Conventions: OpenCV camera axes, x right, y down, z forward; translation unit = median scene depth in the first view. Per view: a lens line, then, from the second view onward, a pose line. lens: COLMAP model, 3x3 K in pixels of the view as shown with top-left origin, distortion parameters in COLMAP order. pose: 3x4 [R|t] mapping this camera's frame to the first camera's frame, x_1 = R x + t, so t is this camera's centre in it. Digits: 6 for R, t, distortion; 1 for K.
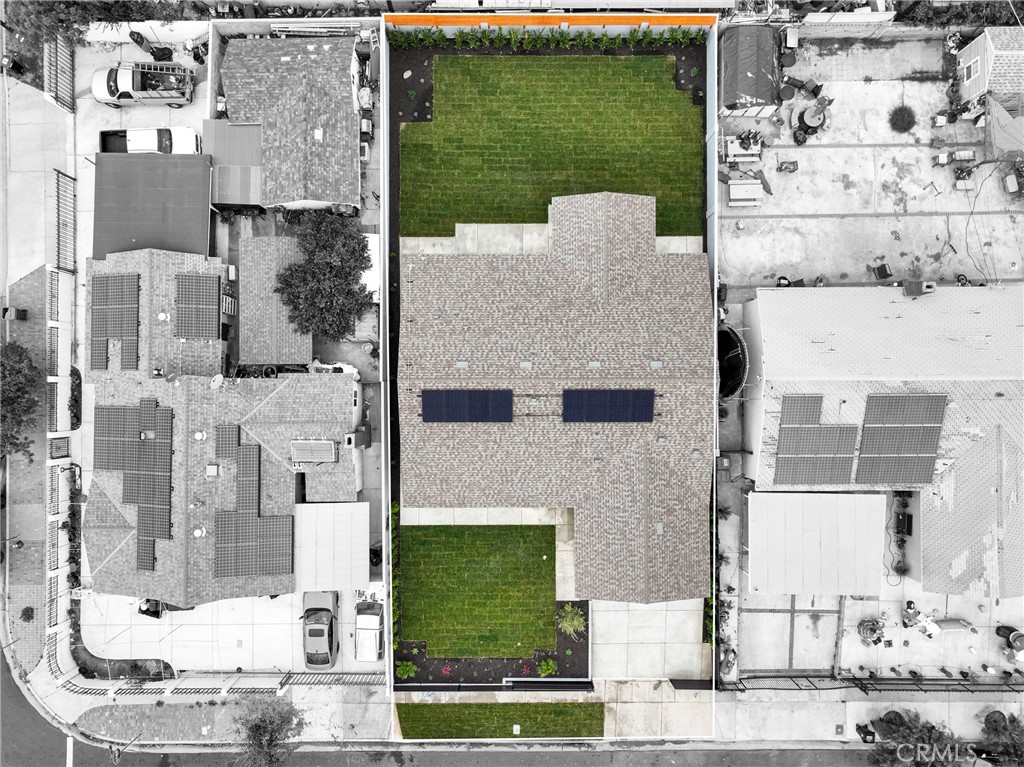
lens RADIAL K [[723.9, 0, 511.3], [0, 723.9, 378.2], [0, 0, 1]] dist [-0.000165, 0.010311]
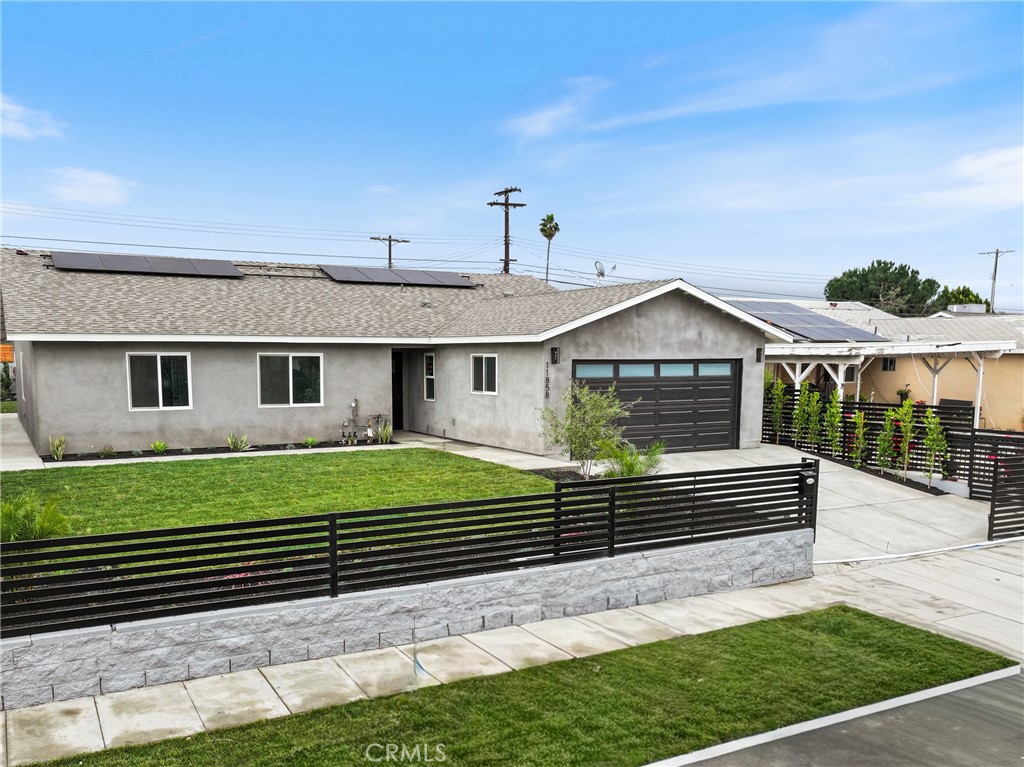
lens RADIAL K [[869.4, 0, 489.8], [0, 869.4, 469.1], [0, 0, 1]] dist [0.002402, 0.001014]
pose [[0.873751, -0.064439, 0.482086, -0.141652], [0.486260, 0.137094, -0.862993, 0.640355], [-0.010481, 0.988460, 0.151120, 0.940362]]
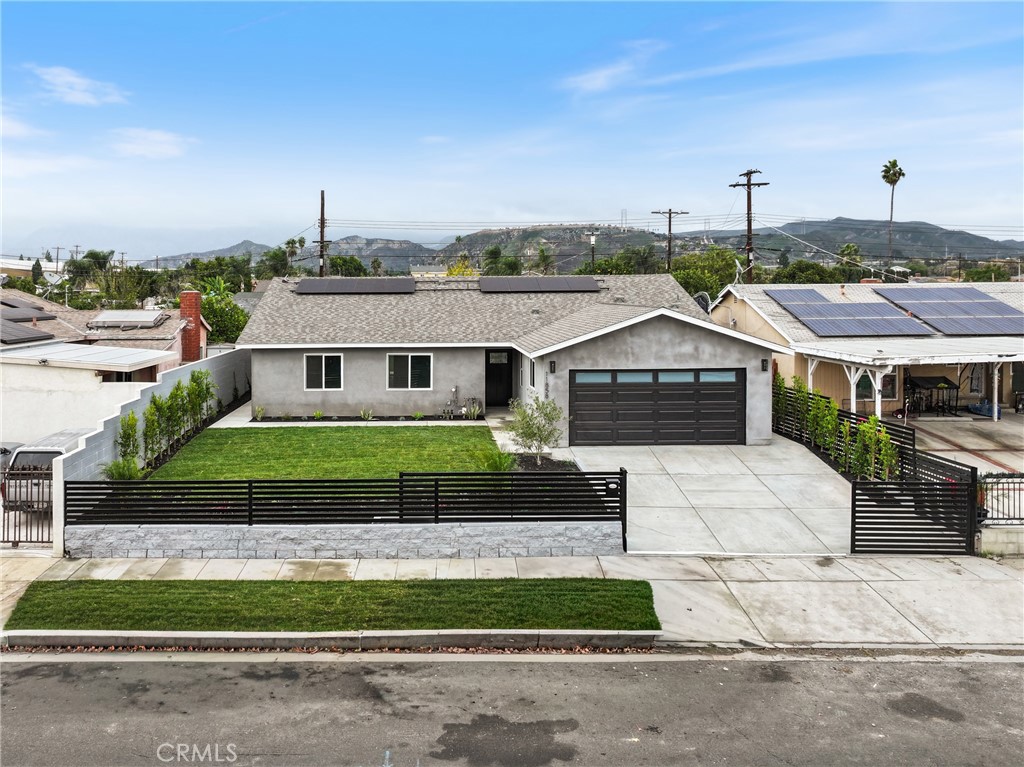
lens RADIAL K [[828.3, 0, 436.4], [0, 828.3, 304.0], [0, 0, 1]] dist [0.002836, 0.000700]
pose [[0.999970, -0.007683, 0.000632, 0.021282], [0.000912, 0.036555, -0.999331, 0.827655], [0.007655, 0.999302, 0.036561, 0.886502]]
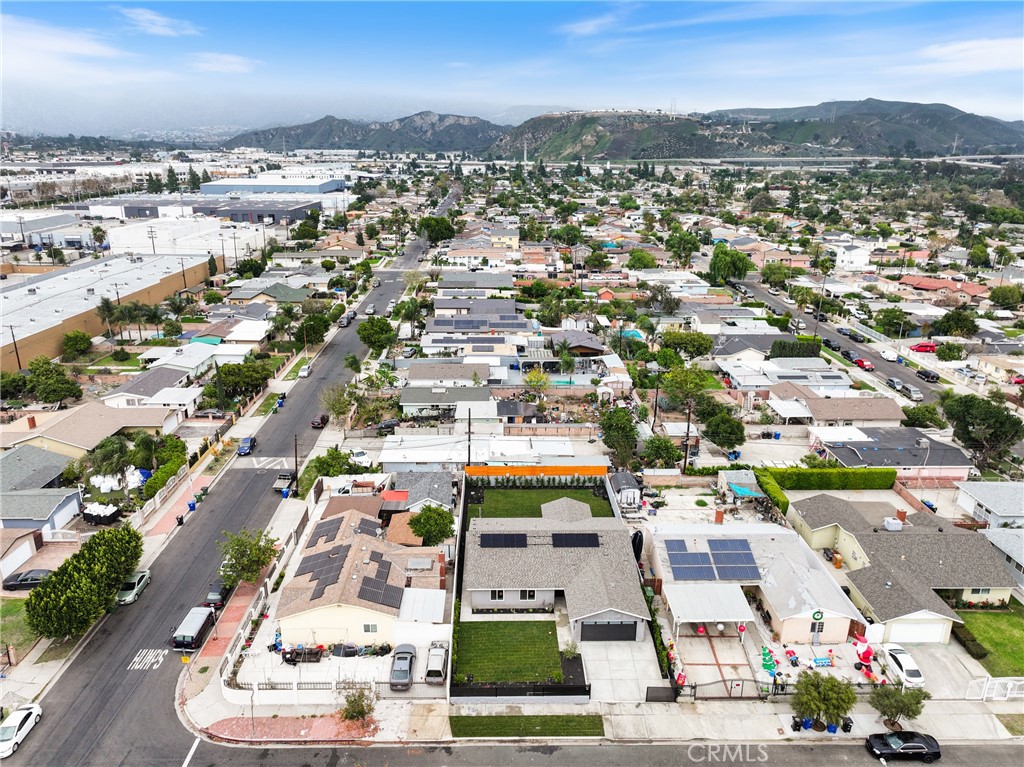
lens RADIAL K [[711.3, 0, 510.0], [0, 711.3, 404.3], [0, 0, 1]] dist [0.005449, 0.007822]
pose [[0.999834, -0.000512, 0.018221, -0.070261], [0.017222, 0.354055, -0.935066, 1.531562], [-0.005973, 0.935224, 0.354005, -0.023008]]
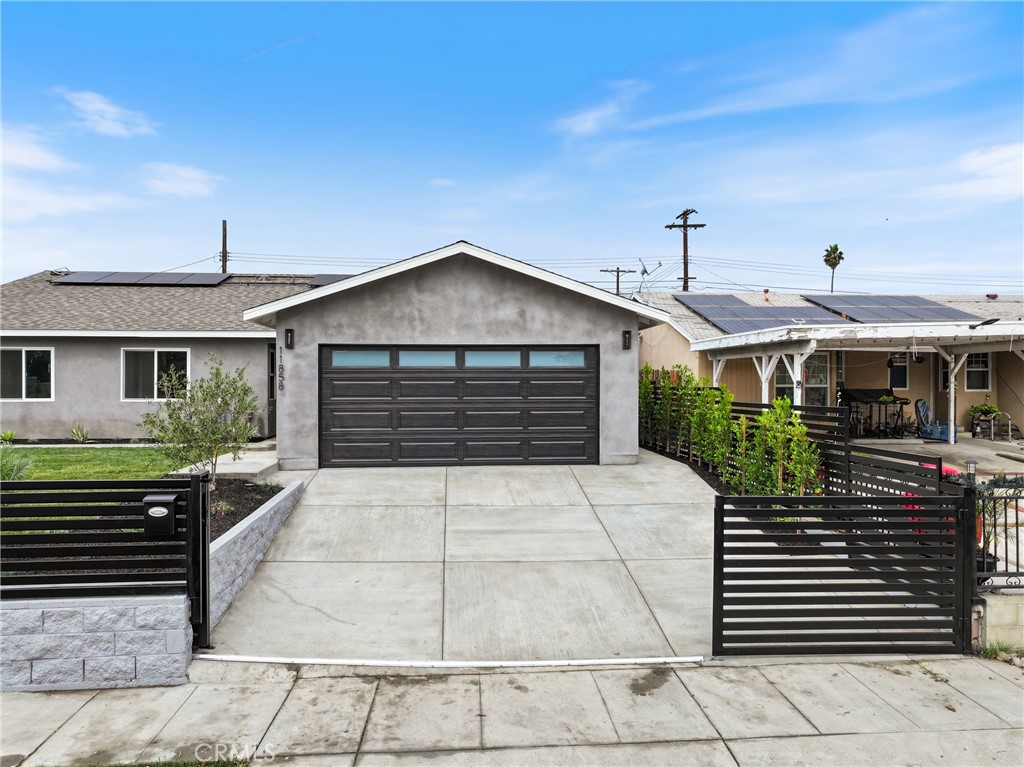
lens RADIAL K [[723.9, 0, 511.3], [0, 723.9, 378.2], [0, 0, 1]] dist [-0.000165, 0.010311]
pose [[0.996487, -0.002284, 0.083721, 0.165486], [0.083749, 0.019256, -0.996301, 0.581957], [0.000664, 0.999812, 0.019380, 0.960078]]
